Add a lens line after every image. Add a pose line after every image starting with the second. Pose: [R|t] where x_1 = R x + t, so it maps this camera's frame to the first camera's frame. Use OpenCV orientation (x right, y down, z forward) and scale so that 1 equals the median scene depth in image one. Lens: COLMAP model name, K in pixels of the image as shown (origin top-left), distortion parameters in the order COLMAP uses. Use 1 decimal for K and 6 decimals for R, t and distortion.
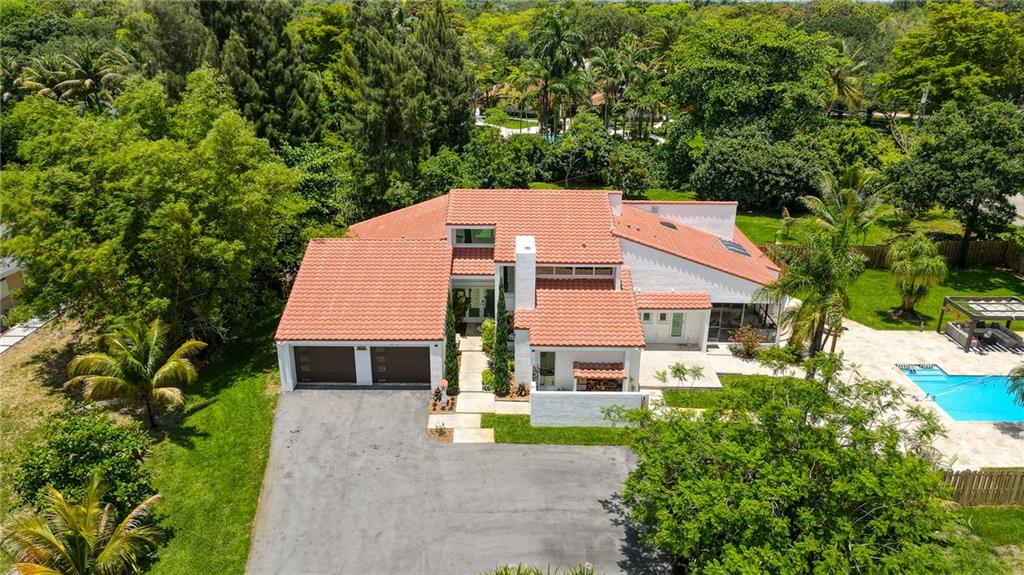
lens RADIAL K [[739.8, 0, 514.7], [0, 739.8, 284.8], [0, 0, 1]] dist [-0.000193, 0.024766]
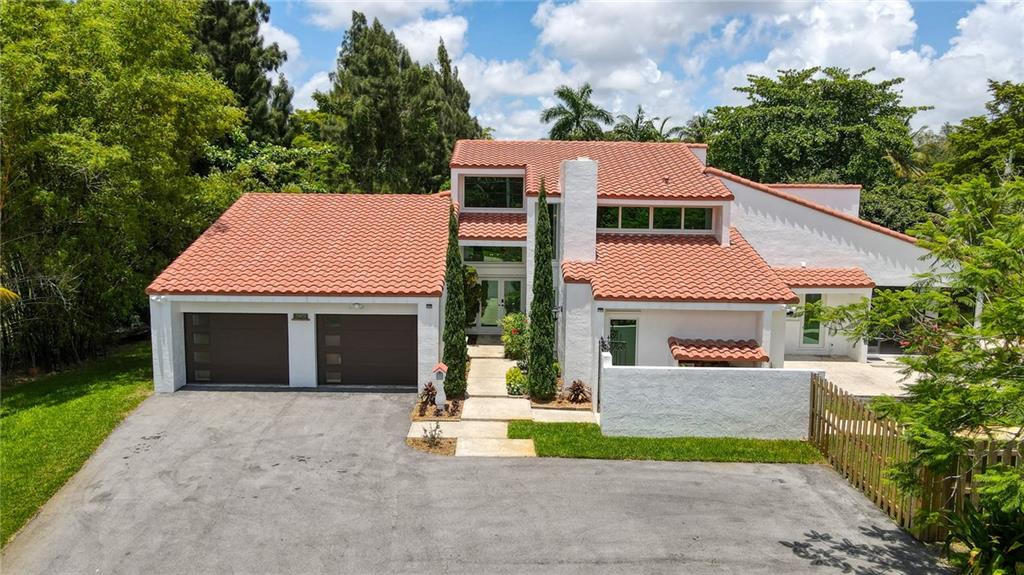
lens RADIAL K [[739.8, 0, 515.9], [0, 739.8, 280.8], [0, 0, 1]] dist [-0.000193, 0.024766]
pose [[0.999991, 0.004089, -0.000579, -0.038005], [-0.004104, 0.968098, -0.250540, 0.202784], [-0.000464, 0.250540, 0.968106, 0.430663]]
